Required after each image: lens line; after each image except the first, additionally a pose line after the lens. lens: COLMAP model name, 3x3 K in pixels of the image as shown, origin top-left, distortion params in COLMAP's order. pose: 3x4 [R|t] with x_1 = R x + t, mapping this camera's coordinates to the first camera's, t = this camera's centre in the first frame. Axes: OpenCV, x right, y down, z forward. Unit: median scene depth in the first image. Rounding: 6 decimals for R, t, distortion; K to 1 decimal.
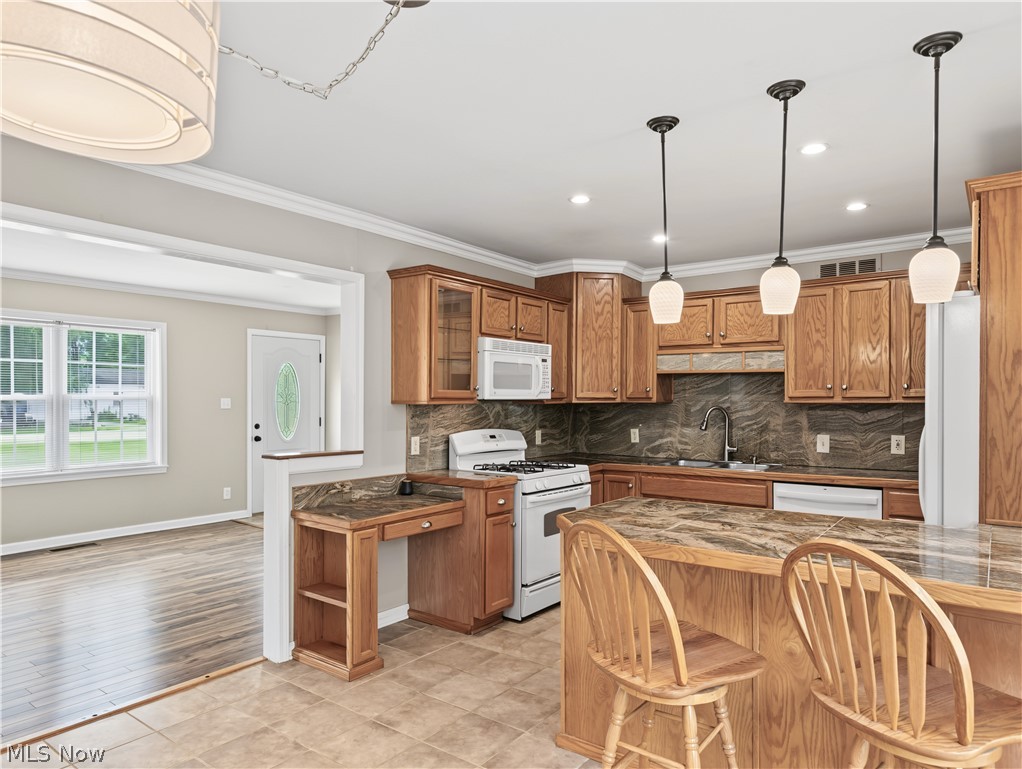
lens RADIAL K [[656.5, 0, 512.0], [0, 656.5, 402.4], [0, 0, 1]] dist [0.005838, 0.000663]
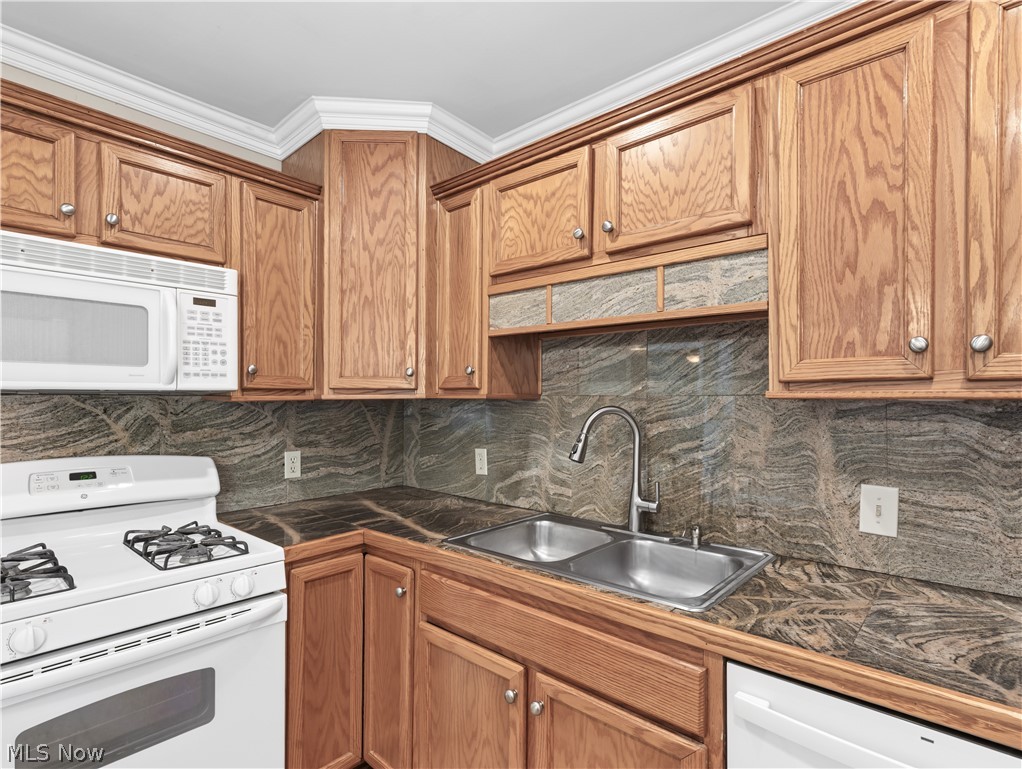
lens RADIAL K [[522.2, 0, 514.3], [0, 522.2, 399.3], [0, 0, 1]] dist [0.004075, 0.000233]
pose [[0.996829, 0.001056, -0.079565, 0.280454], [-0.001336, 0.999993, -0.003461, 0.002102], [0.079561, 0.003556, 0.996824, 0.661113]]
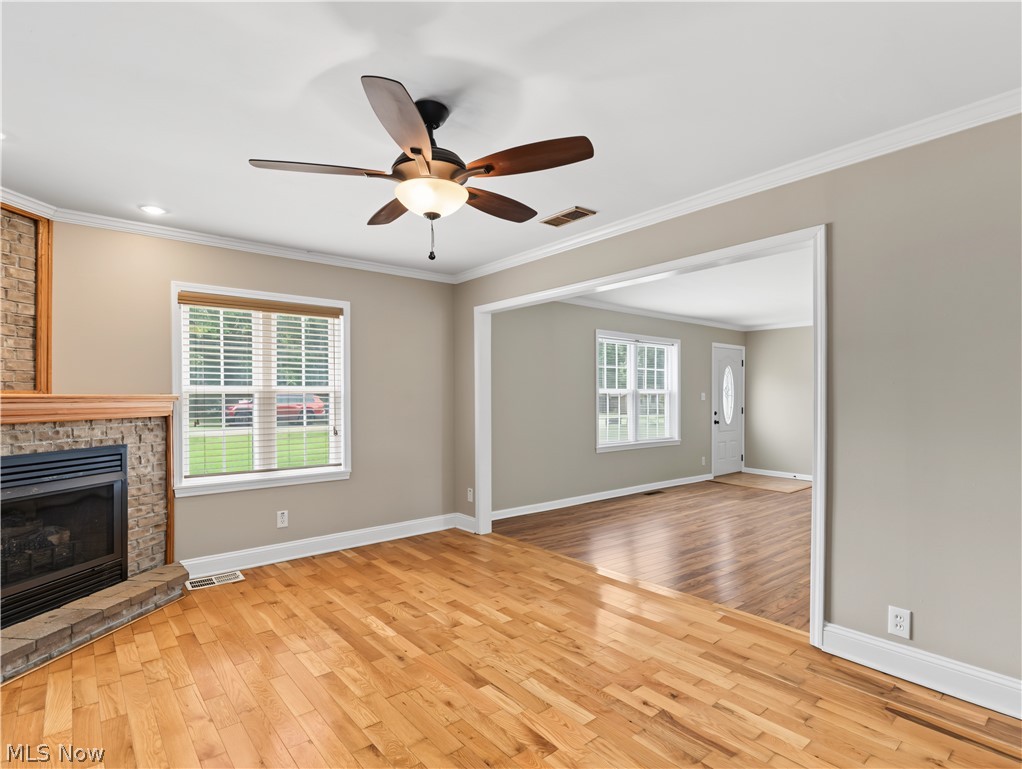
lens RADIAL K [[528.0, 0, 513.0], [0, 528.0, 398.3], [0, 0, 1]] dist [0.010220, 0.000055]
pose [[0.974797, -0.002720, -0.223077, -0.877319], [0.001310, 0.999978, -0.006465, 0.018493], [0.223090, 0.006010, 0.974779, -0.281495]]
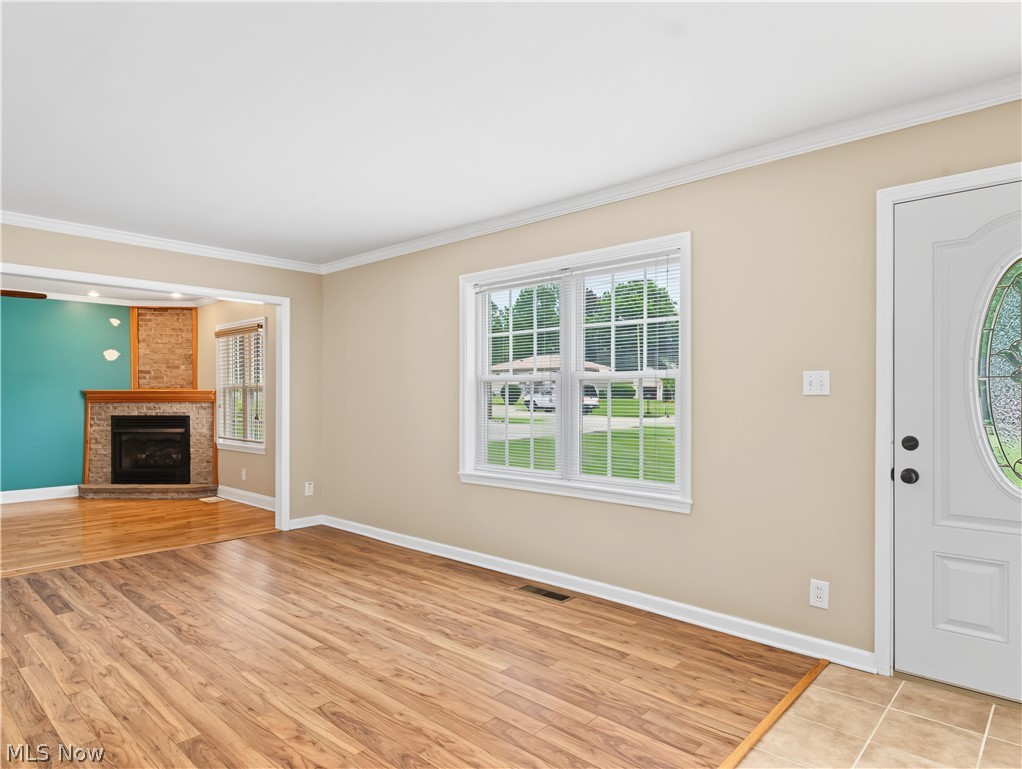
lens RADIAL K [[624.5, 0, 509.5], [0, 624.5, 395.1], [0, 0, 1]] dist [0.005865, 0.001860]
pose [[-0.104604, -0.000981, -0.994513, -0.012822], [-0.006485, 0.999979, -0.000304, 0.016680], [0.994493, 0.006417, -0.104608, 1.278596]]
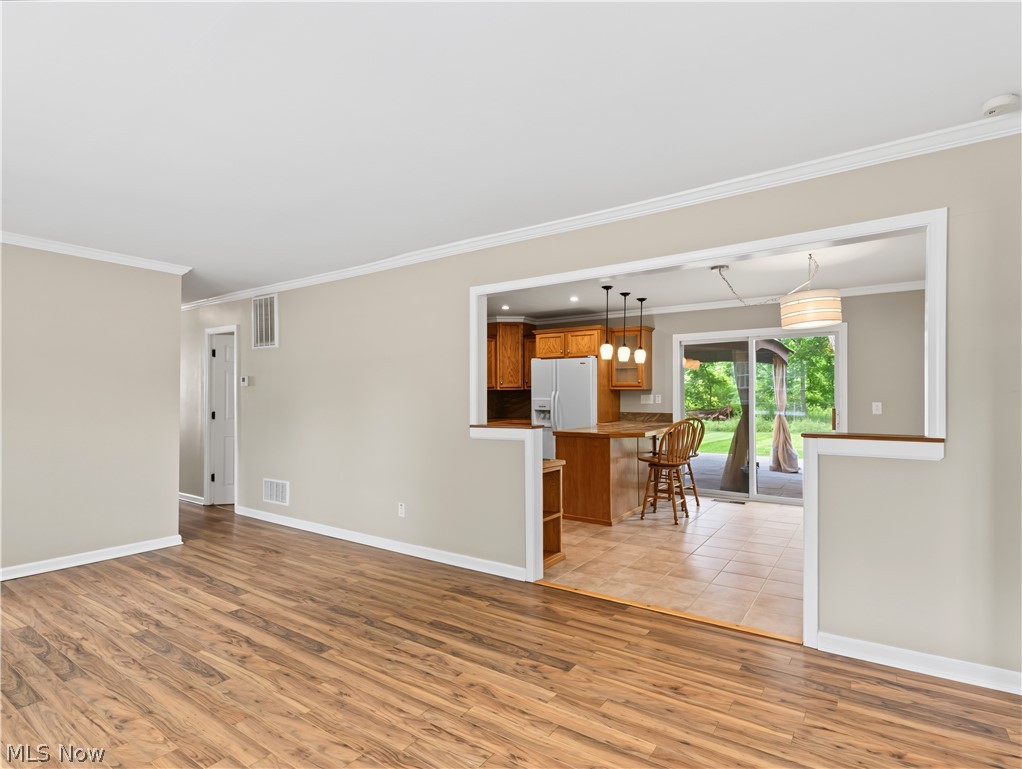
lens RADIAL K [[528.0, 0, 513.0], [0, 528.0, 398.3], [0, 0, 1]] dist [0.010220, 0.000055]
pose [[-0.040194, -0.012076, 0.999119, -1.051144], [0.012290, 0.999845, 0.012579, 0.006480], [-0.999116, 0.012784, -0.040039, 0.799457]]
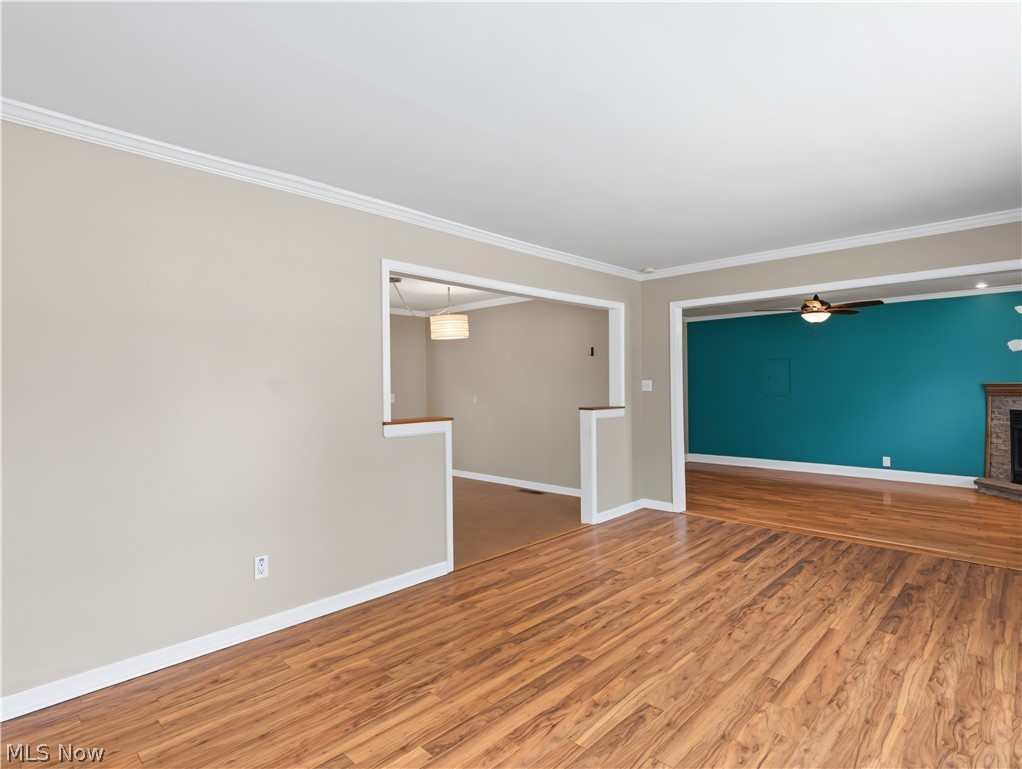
lens RADIAL K [[544.1, 0, 517.0], [0, 544.1, 386.8], [0, 0, 1]] dist [0.004386, 0.000015]
pose [[-0.993707, 0.002997, 0.111973, -0.466631], [0.003708, 0.999974, 0.006142, 0.007190], [-0.111951, 0.006518, -0.993692, 1.537720]]
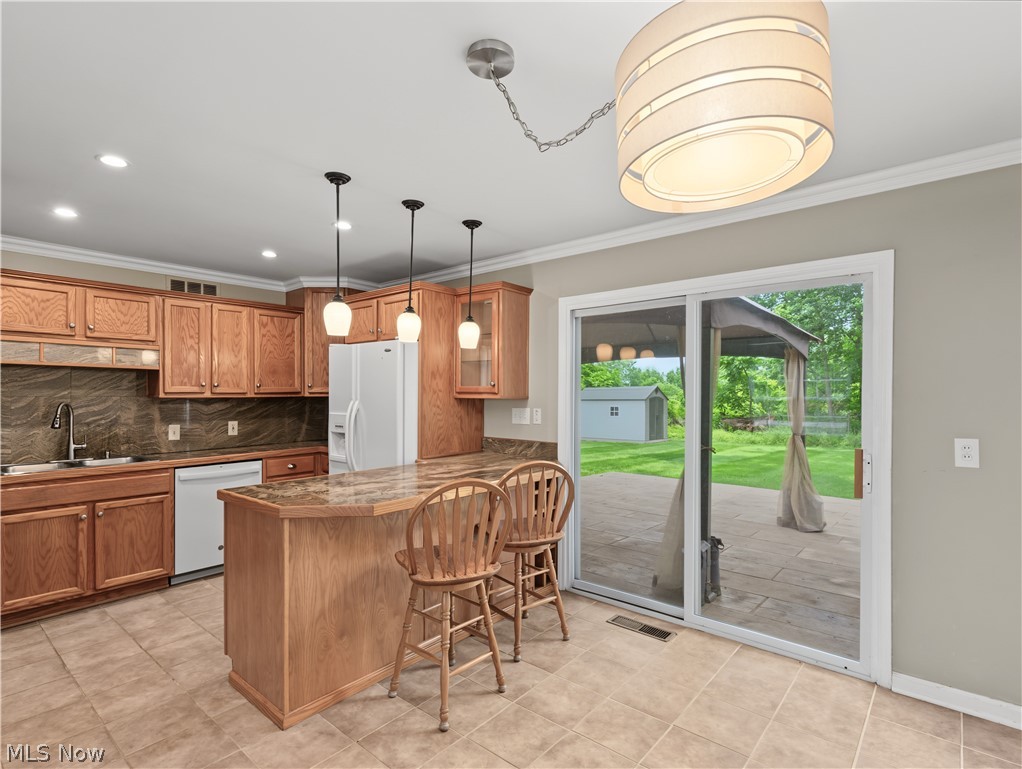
lens RADIAL K [[522.2, 0, 514.3], [0, 522.2, 399.3], [0, 0, 1]] dist [0.004075, 0.000233]
pose [[0.056137, -0.008833, 0.998384, -0.403173], [0.004757, 0.999952, 0.008579, -0.001389], [-0.998412, 0.004268, 0.056176, 0.327231]]
